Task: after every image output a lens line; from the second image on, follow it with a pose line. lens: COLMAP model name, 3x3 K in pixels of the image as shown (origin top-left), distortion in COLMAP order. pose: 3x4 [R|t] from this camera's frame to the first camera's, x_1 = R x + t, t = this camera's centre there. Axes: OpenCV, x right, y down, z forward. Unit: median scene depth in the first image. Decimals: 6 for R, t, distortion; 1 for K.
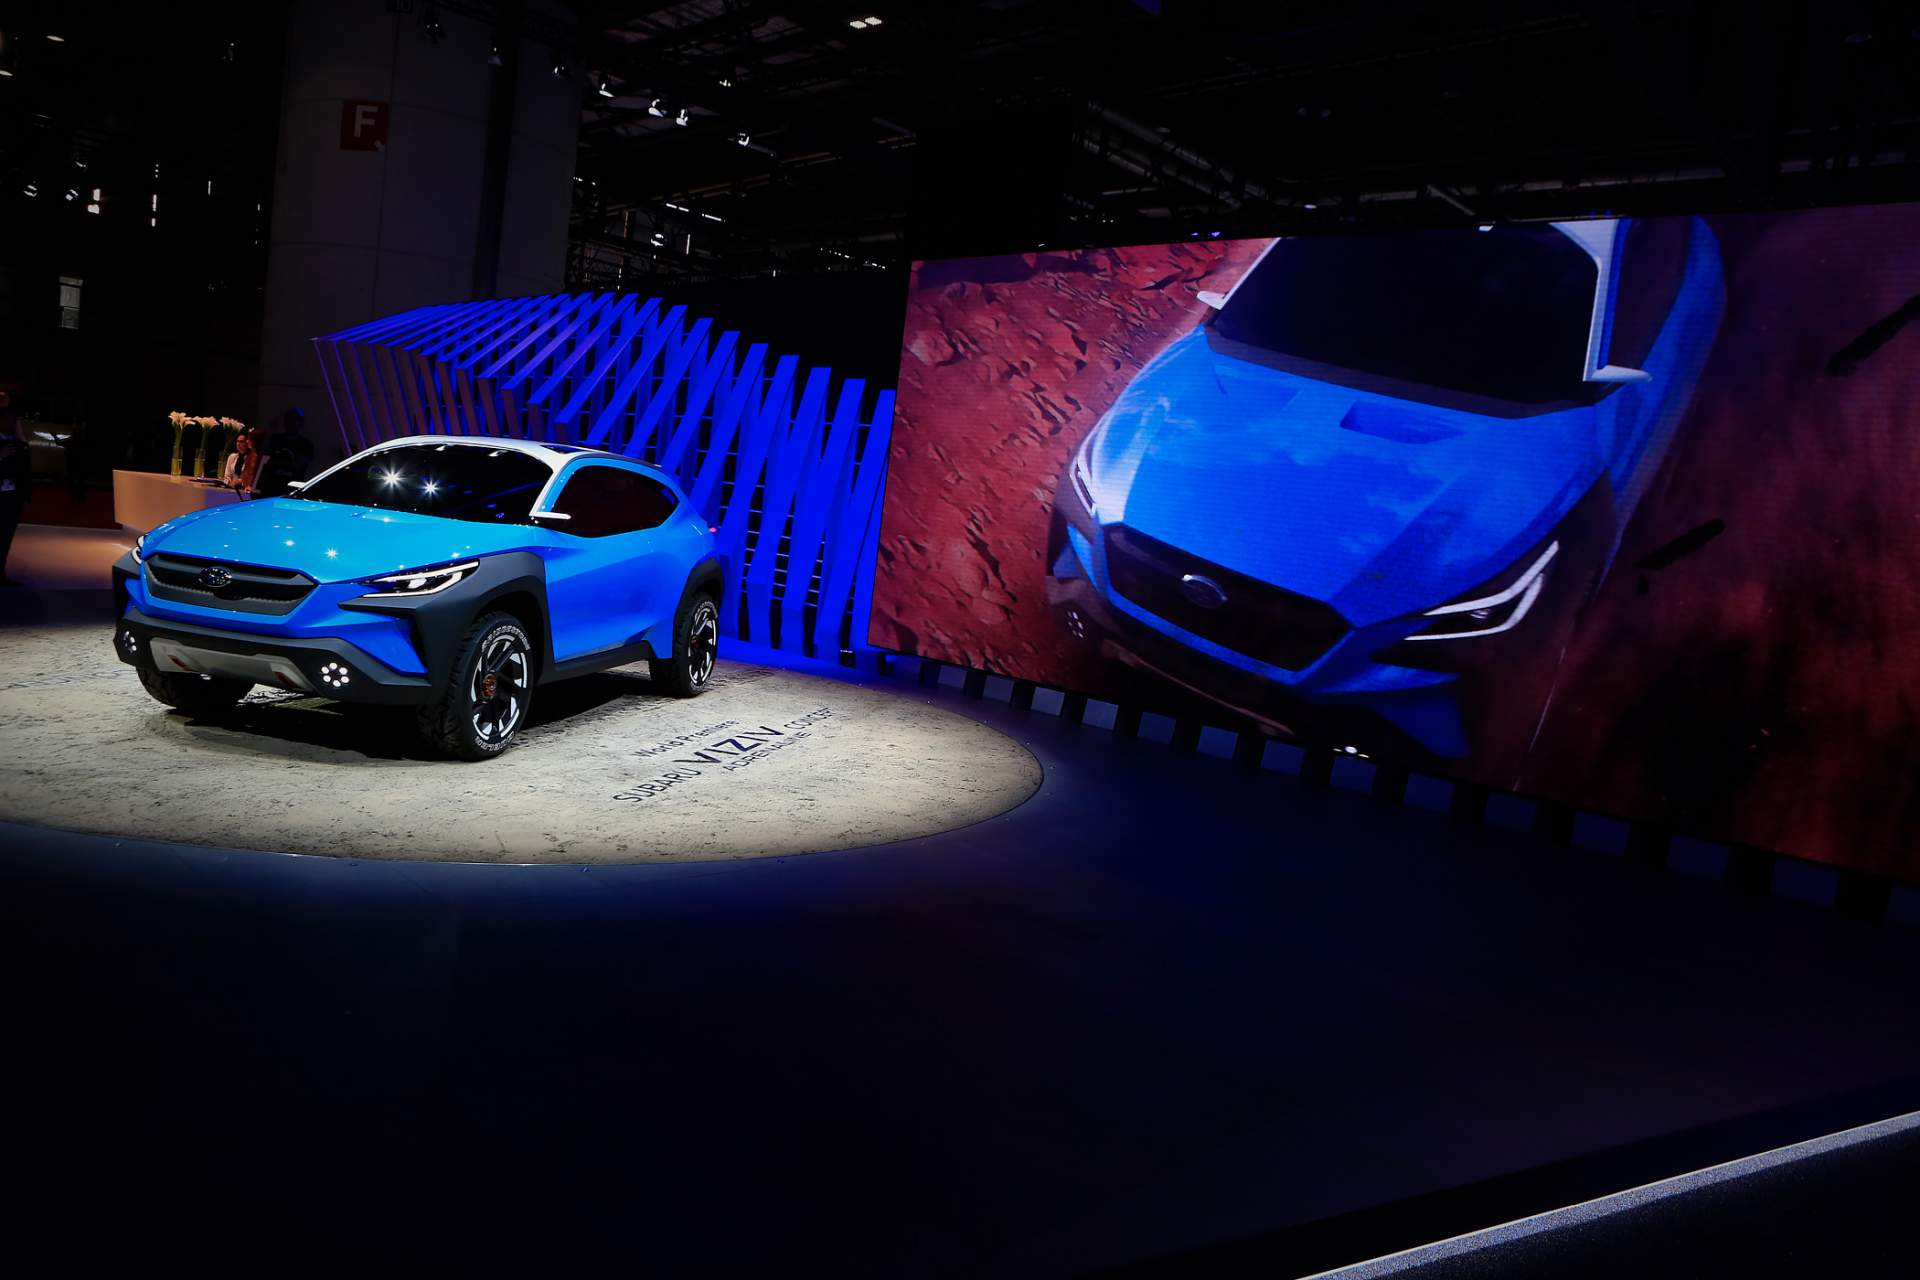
lens RADIAL K [[1346.0, 0, 960.0], [0, 1346.0, 640.0], [0, 0, 1]] dist [-0.119155, 0.092775]
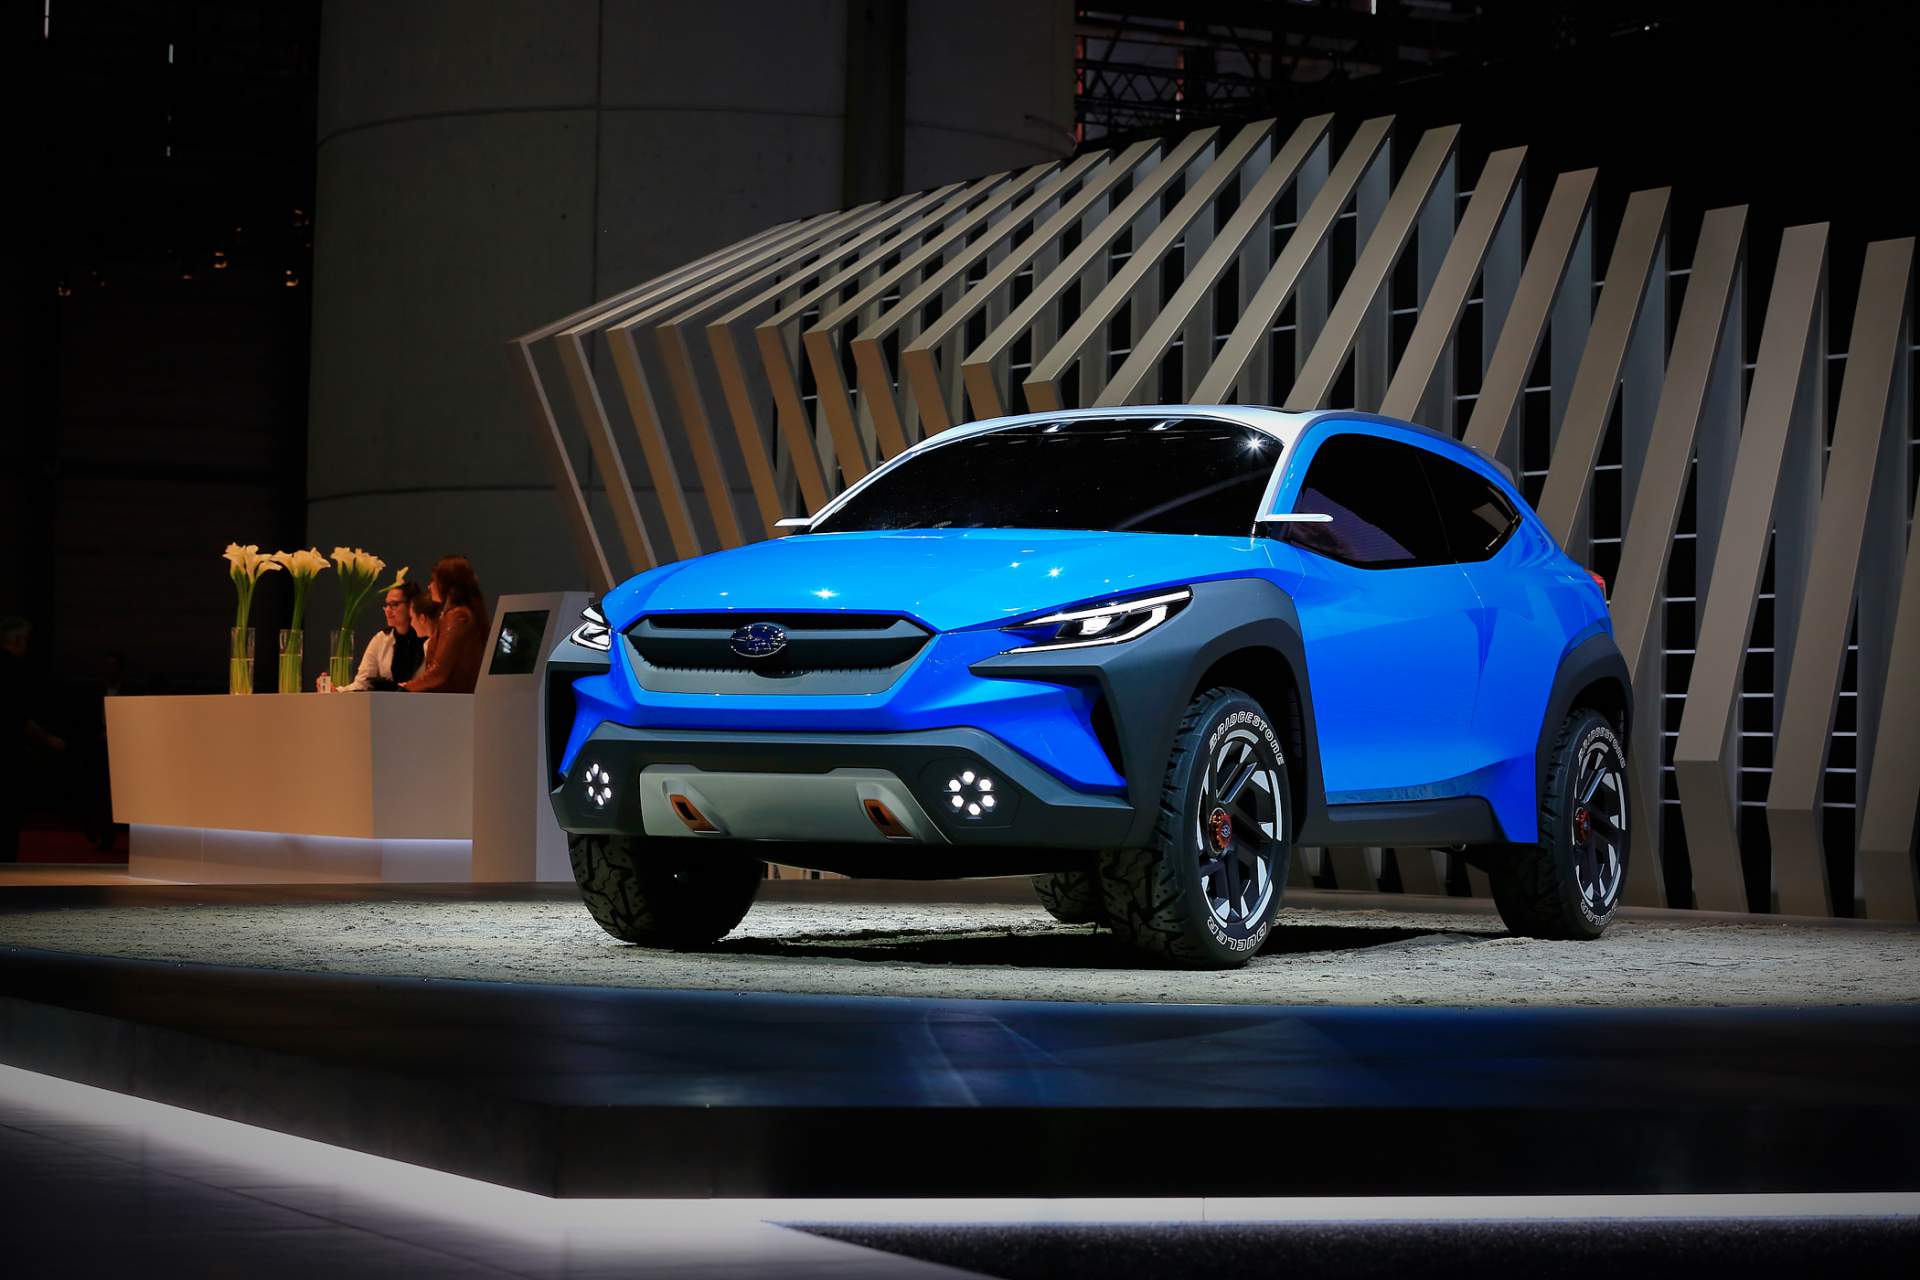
lens RADIAL K [[4654.0, 0, 960.0], [0, 4654.0, 640.0], [0, 0, 1]] dist [-0.097689, -0.875663]
pose [[0.951222, -0.109657, -0.288362, 0.085860], [0.067285, 0.985937, -0.152975, 0.231113], [0.301082, 0.126111, 0.945223, -0.768880]]
